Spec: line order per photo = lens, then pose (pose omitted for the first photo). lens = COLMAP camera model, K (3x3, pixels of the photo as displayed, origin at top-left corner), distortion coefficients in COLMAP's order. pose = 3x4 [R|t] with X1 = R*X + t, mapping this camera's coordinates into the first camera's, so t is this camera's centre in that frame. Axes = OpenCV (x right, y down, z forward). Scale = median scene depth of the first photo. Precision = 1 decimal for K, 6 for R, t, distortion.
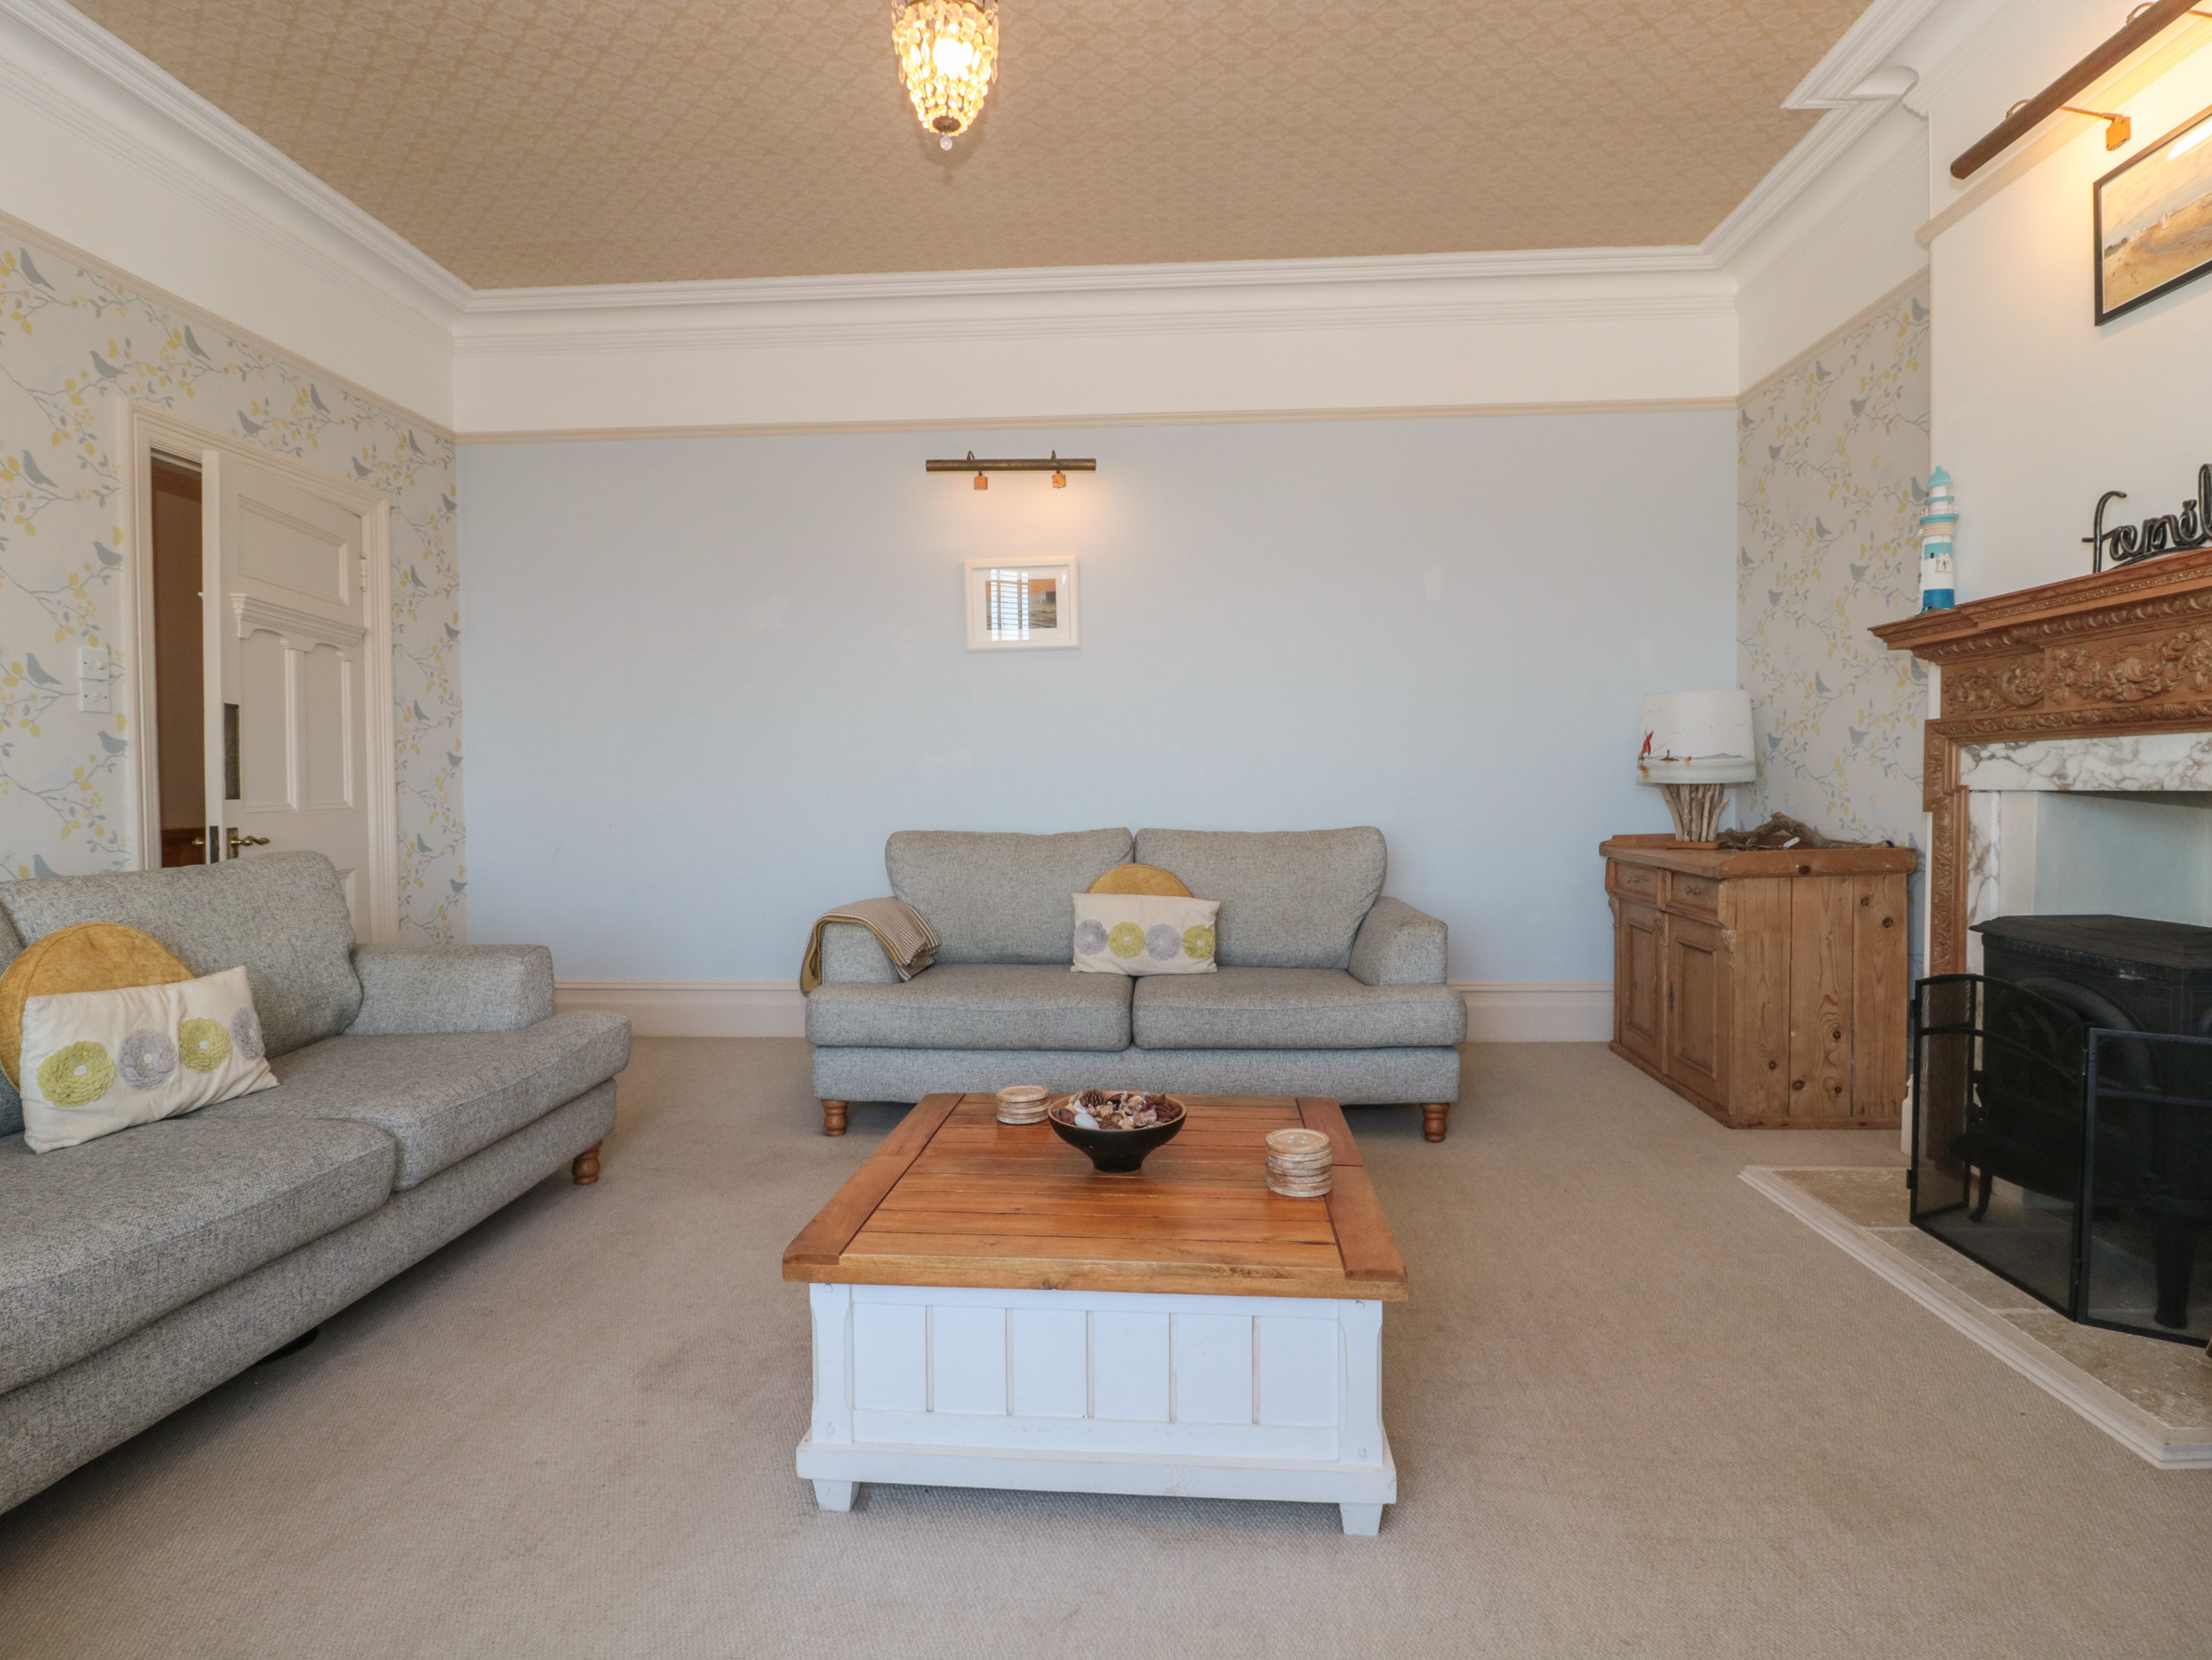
lens RADIAL K [[1153.3, 0, 1109.2], [0, 1153.3, 821.4], [0, 0, 1]] dist [0.001994, -0.016425]
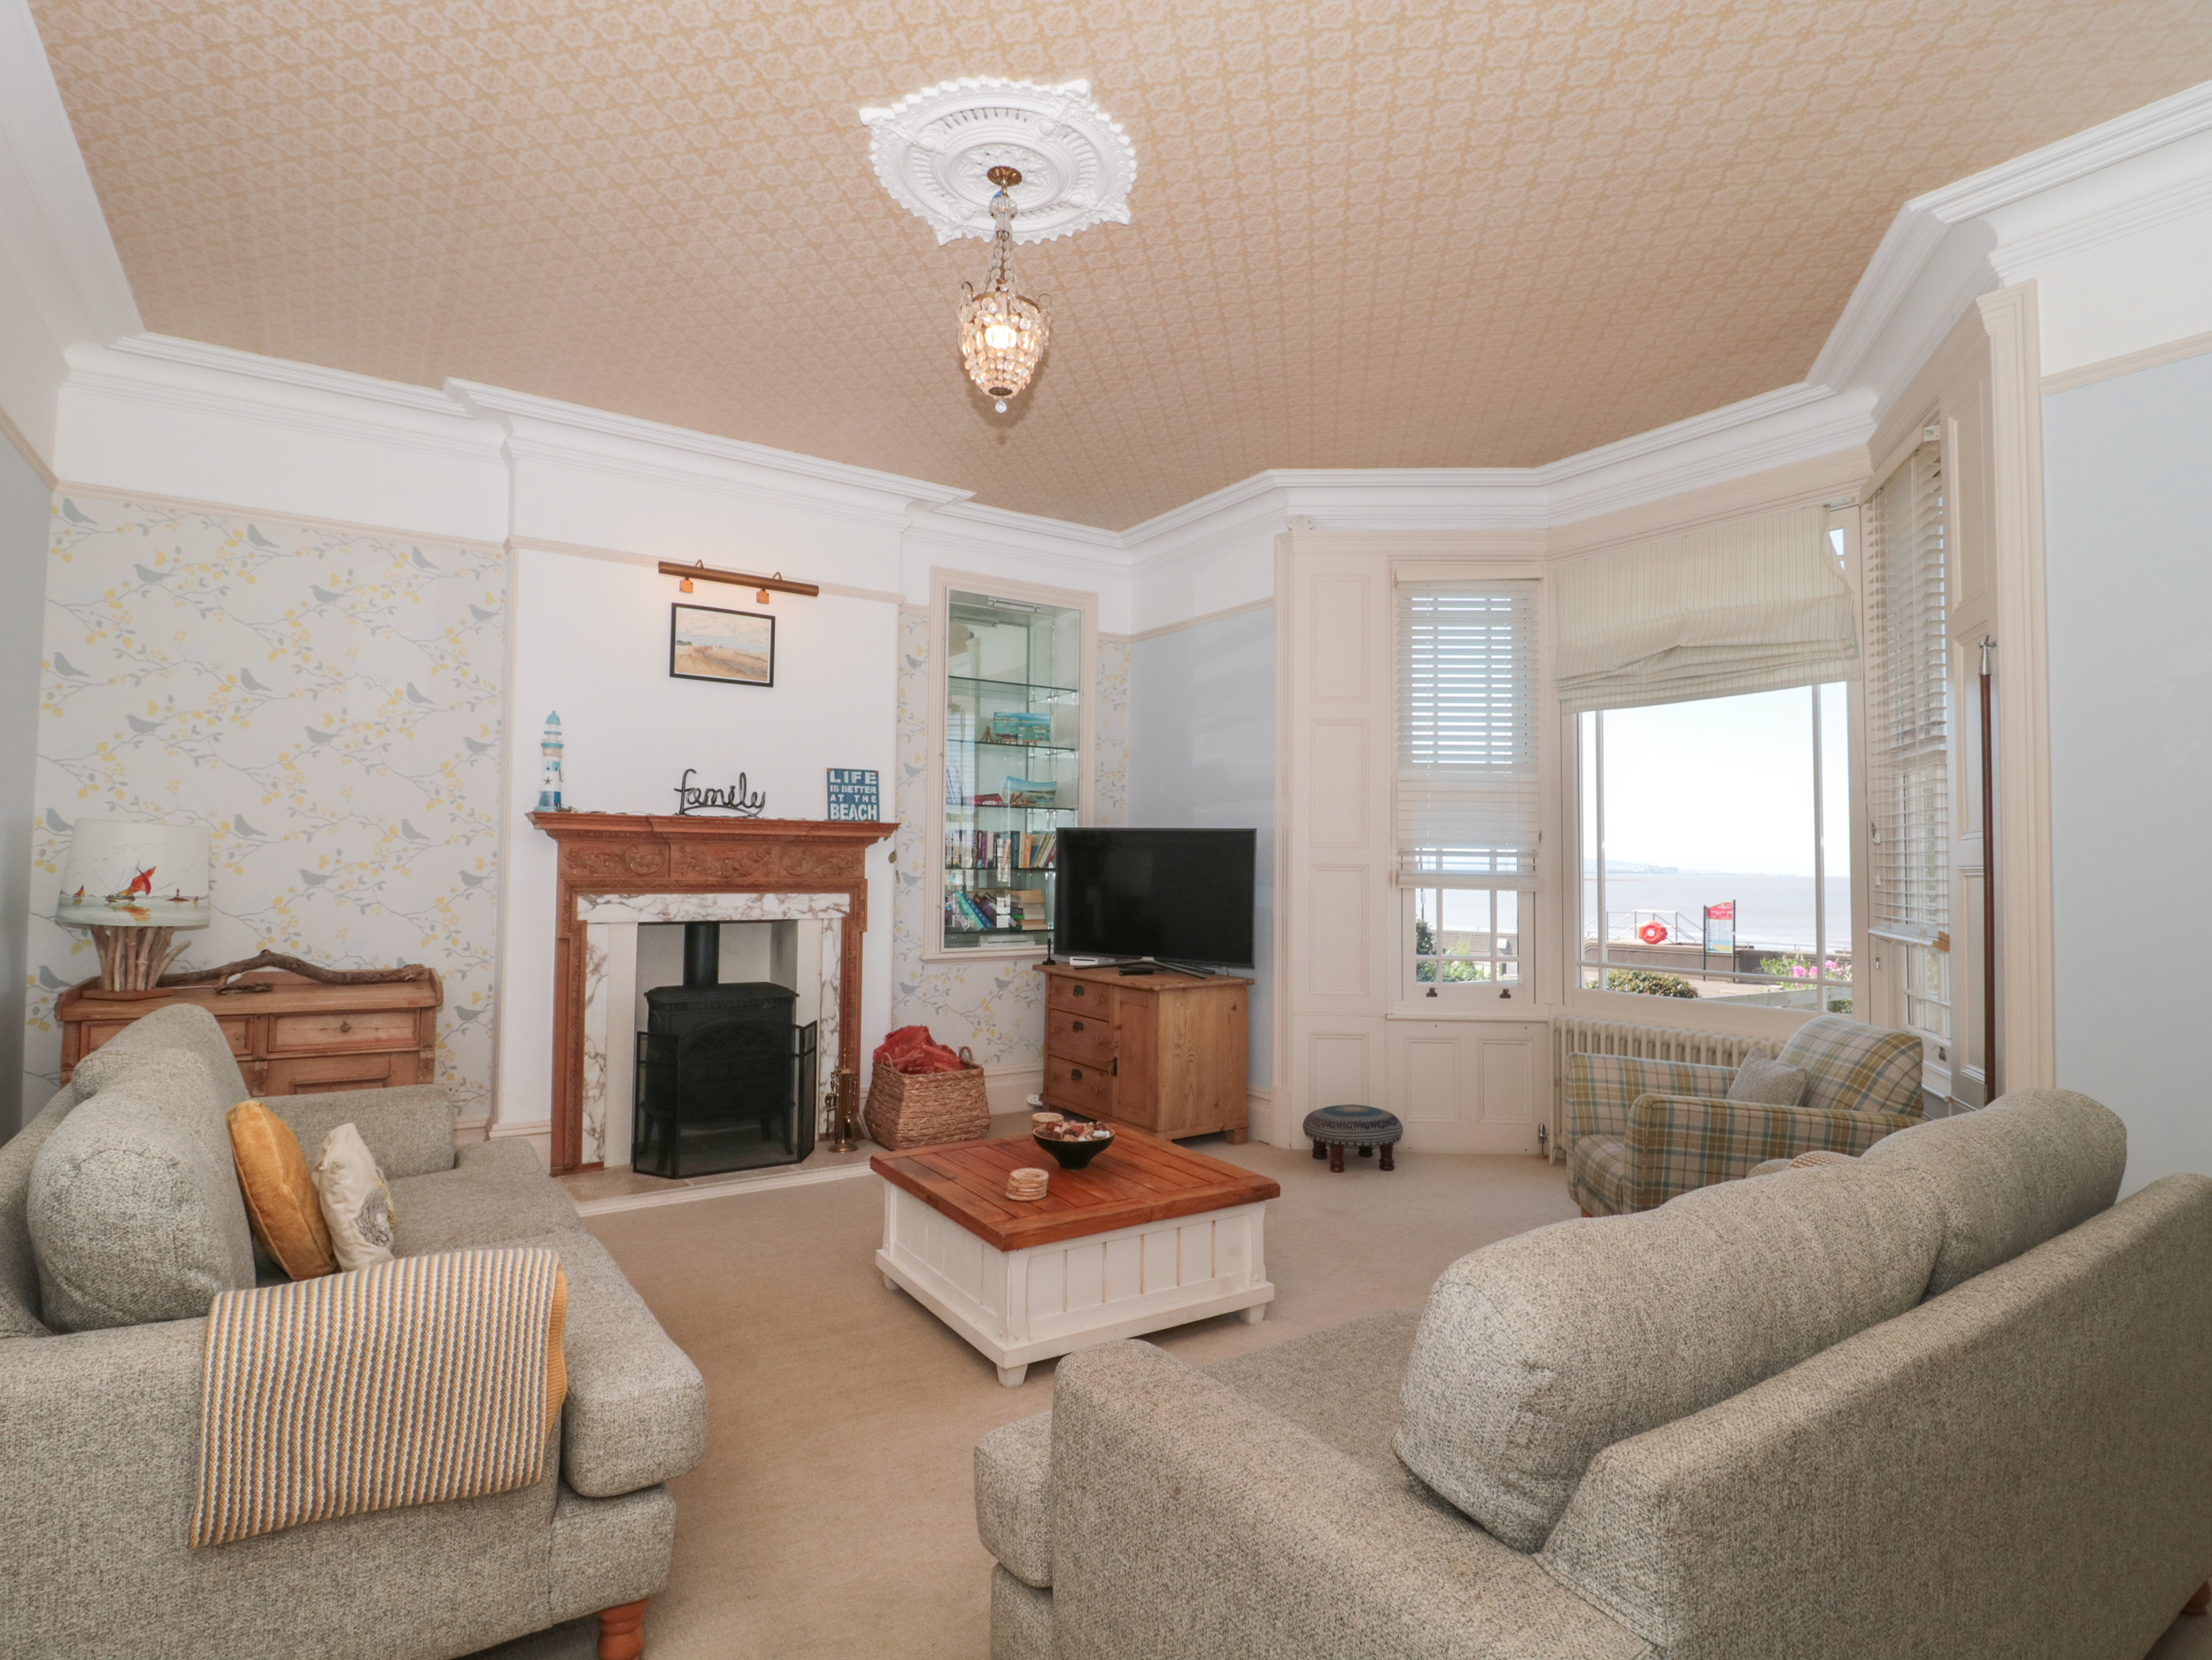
lens RADIAL K [[1081.6, 0, 1125.1], [0, 1081.6, 827.0], [0, 0, 1]] dist [-0.000075, -0.000313]
pose [[-0.590535, 0.035175, 0.806245, -1.017708], [0.019217, 0.999379, -0.029526, -0.113126], [-0.806783, -0.001942, -0.590845, 1.428052]]
